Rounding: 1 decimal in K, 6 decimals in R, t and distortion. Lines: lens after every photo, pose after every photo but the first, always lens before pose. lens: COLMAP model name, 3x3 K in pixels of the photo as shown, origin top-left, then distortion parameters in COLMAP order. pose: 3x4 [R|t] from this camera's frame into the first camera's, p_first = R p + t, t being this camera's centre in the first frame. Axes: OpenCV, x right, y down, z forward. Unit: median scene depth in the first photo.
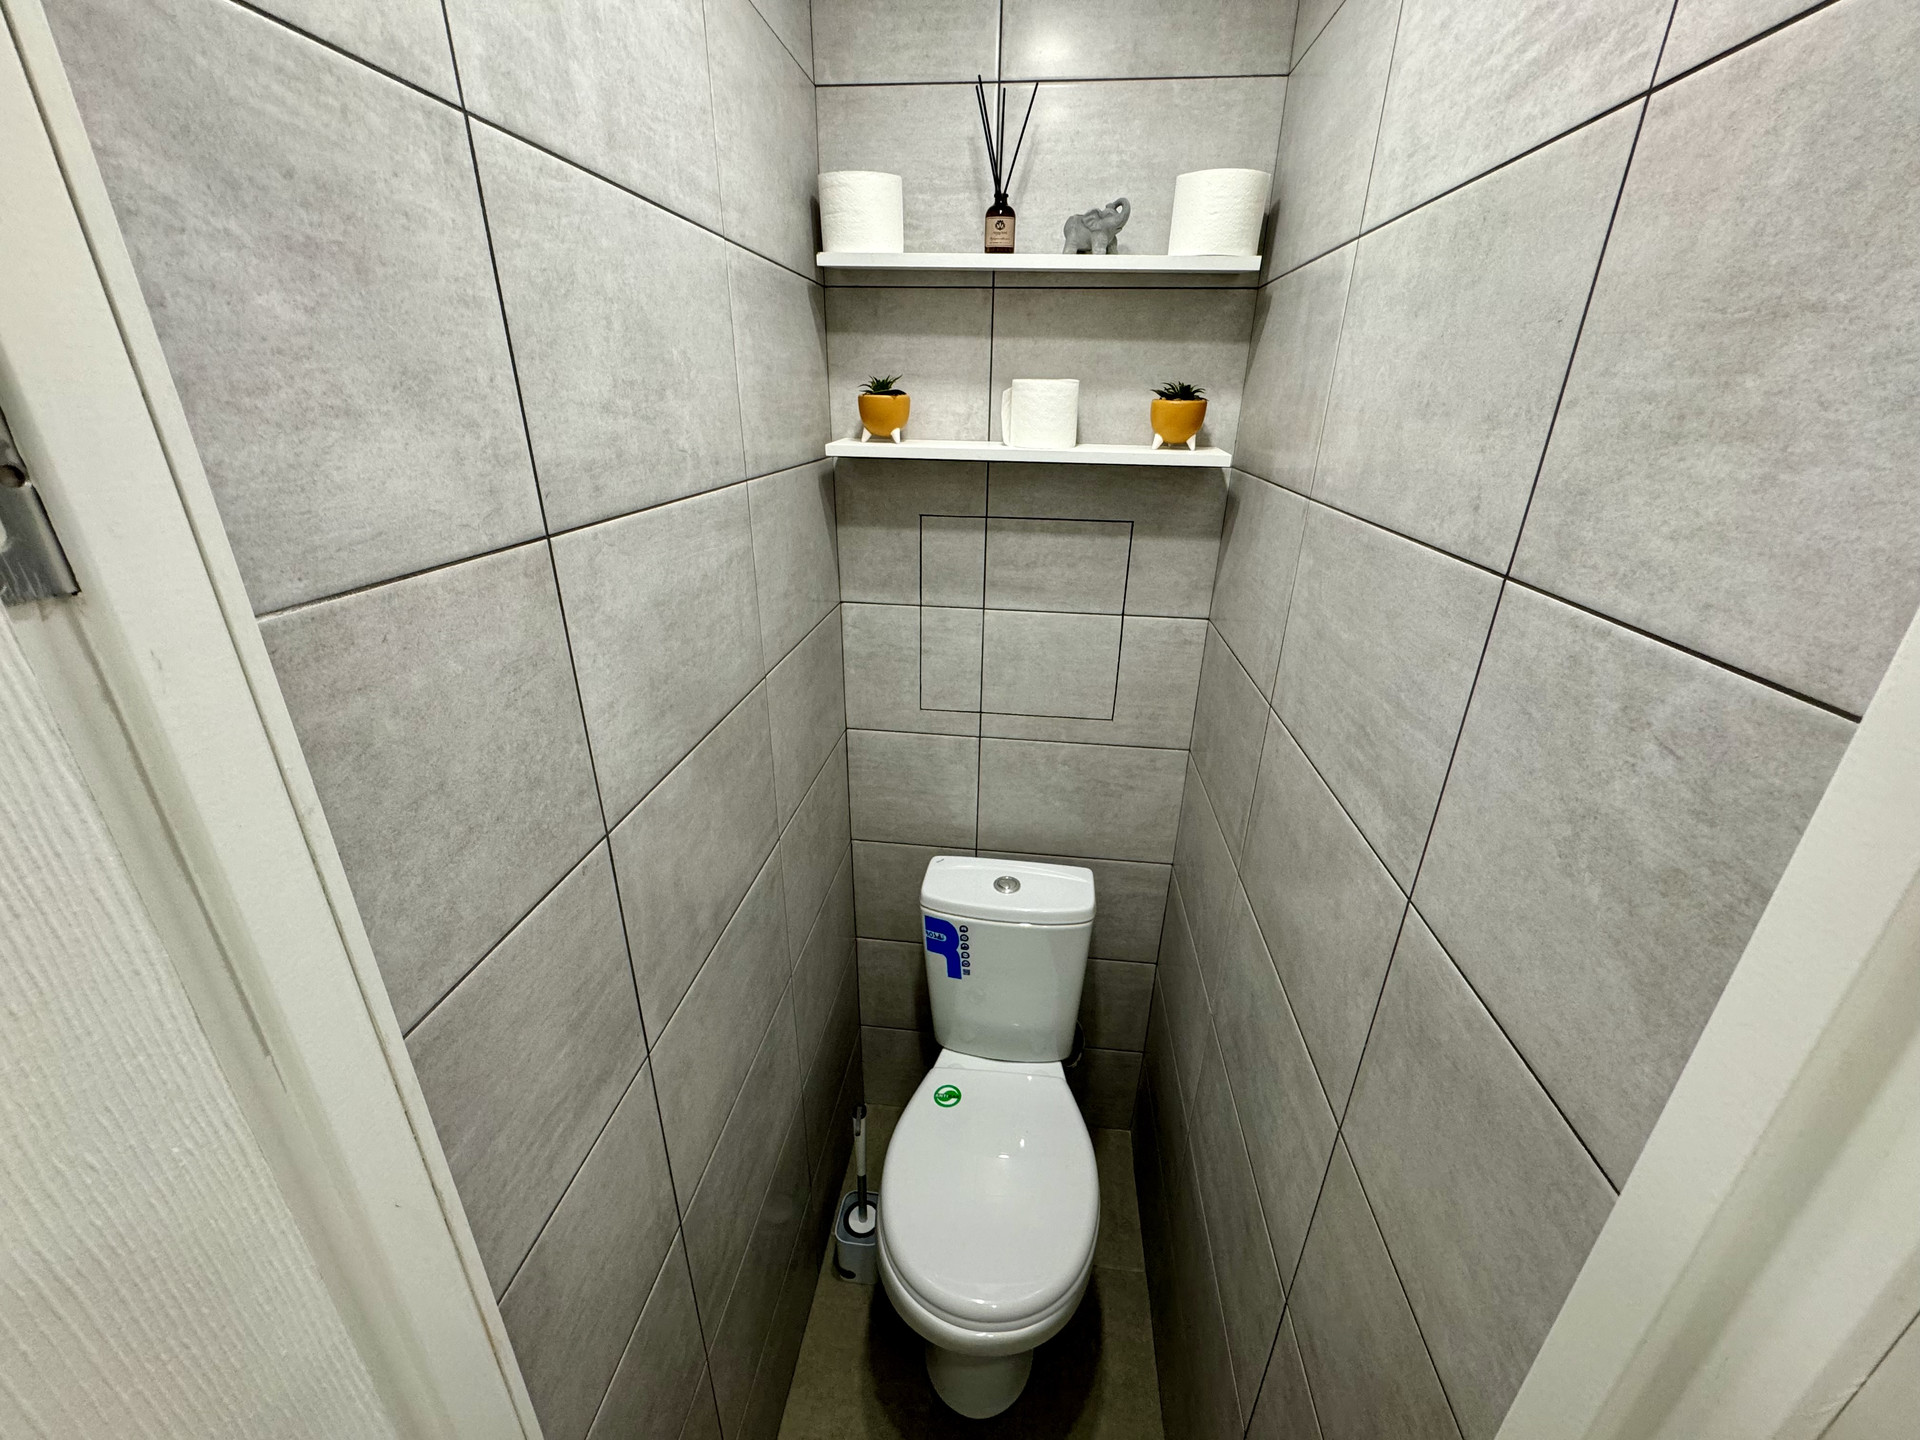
lens RADIAL K [[764.9, 0, 958.1], [0, 764.9, 720.0], [0, 0, 1]] dist [0.001811, -0.000510]
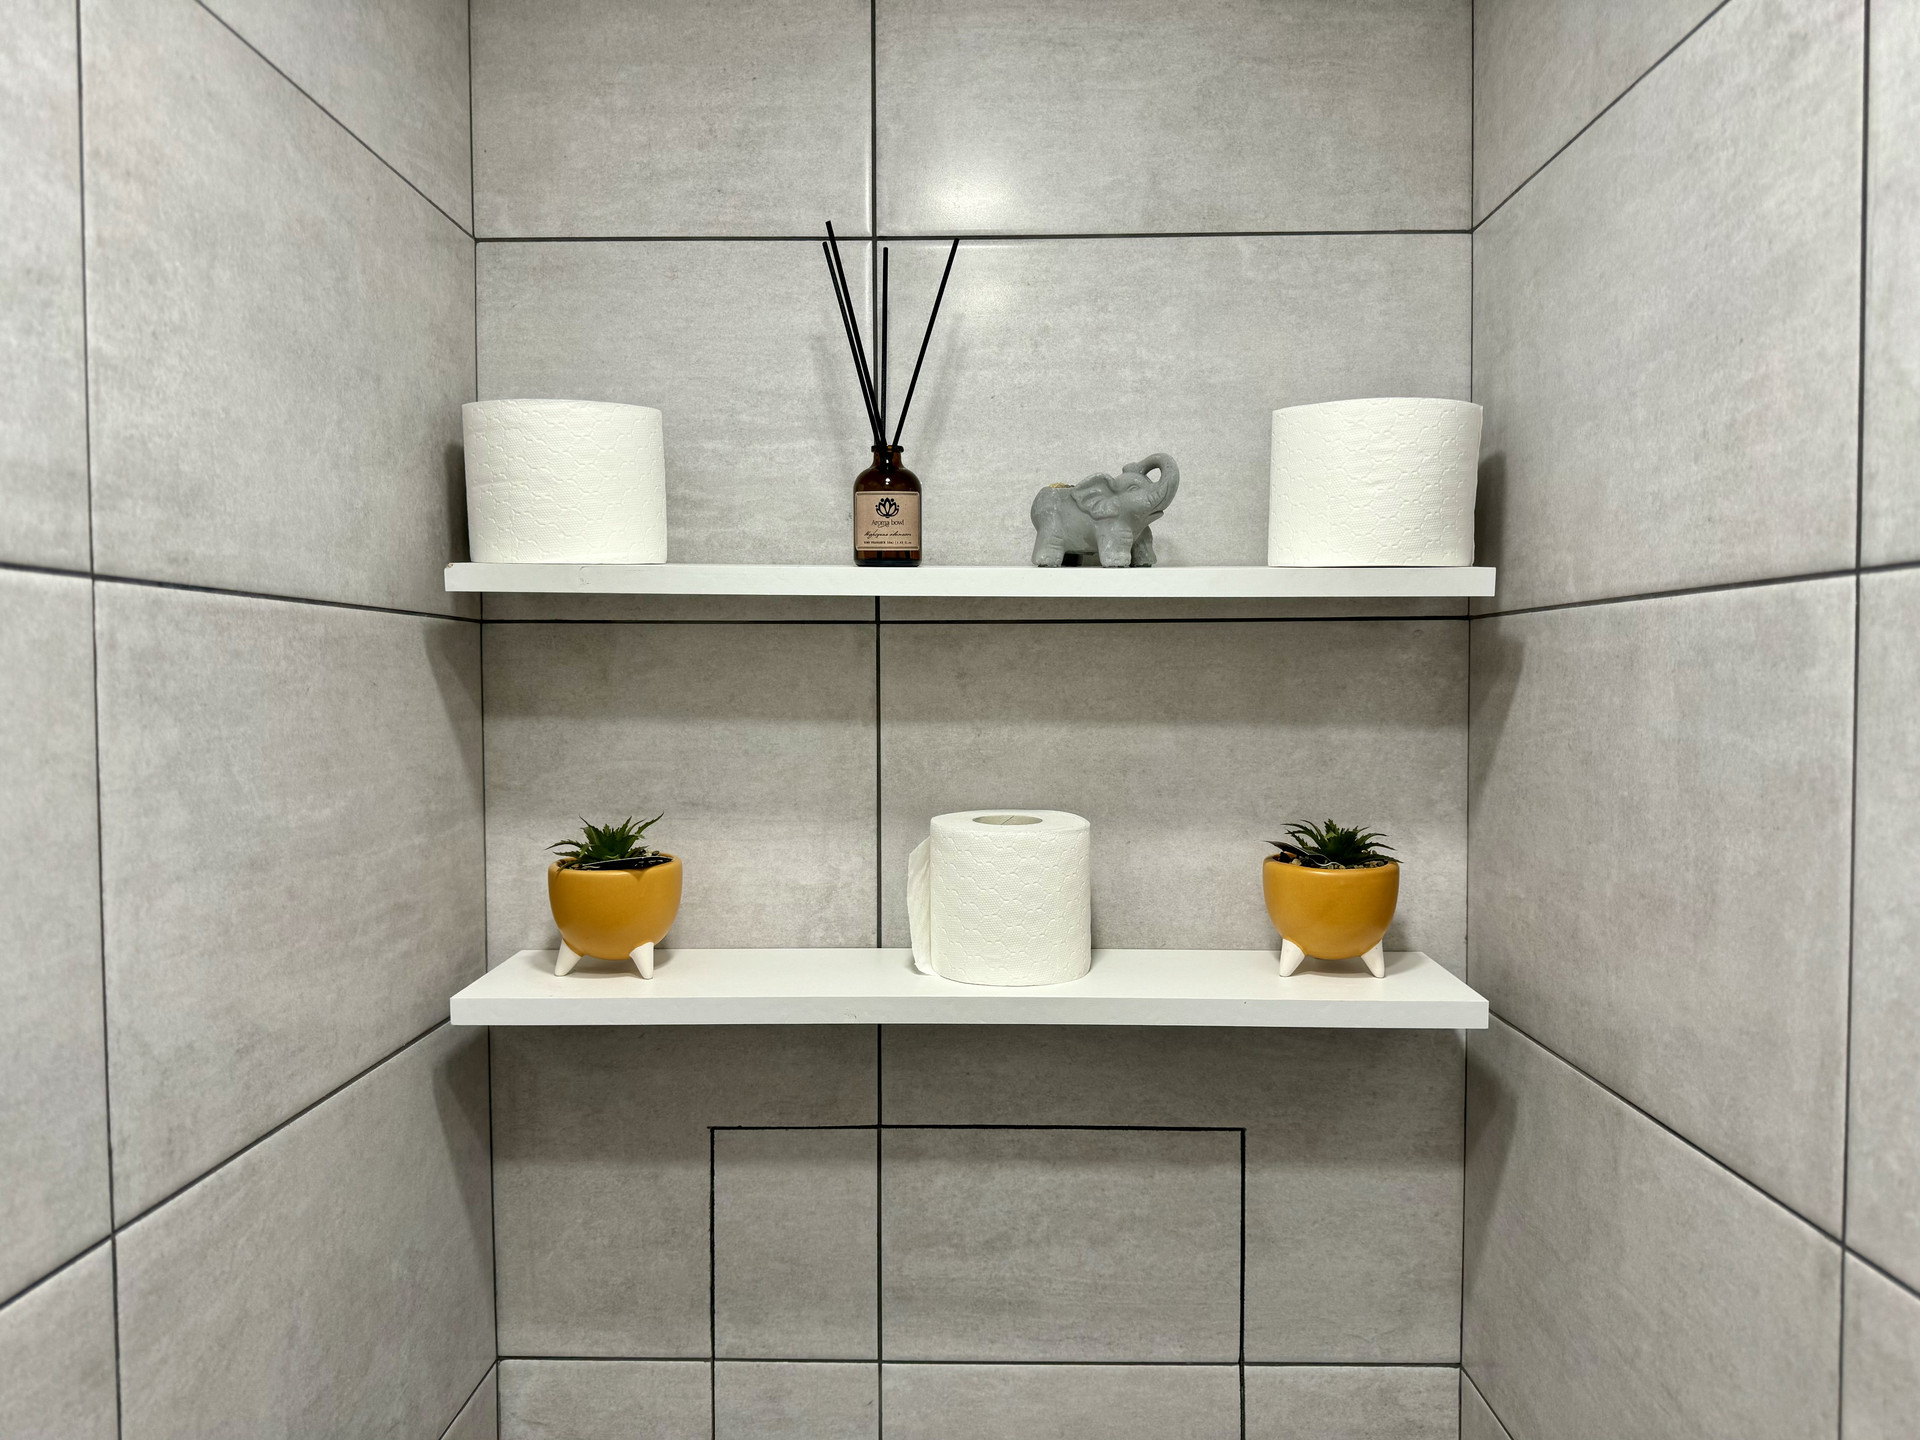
lens RADIAL K [[1349.0, 0, 955.9], [0, 1349.0, 728.7], [0, 0, 1]] dist [0.138068, -0.279617]
pose [[0.995607, -0.021618, 0.091096, 0.018904], [0.052678, 0.933703, -0.354151, -0.230594], [-0.077400, 0.357394, 0.930741, 0.294868]]
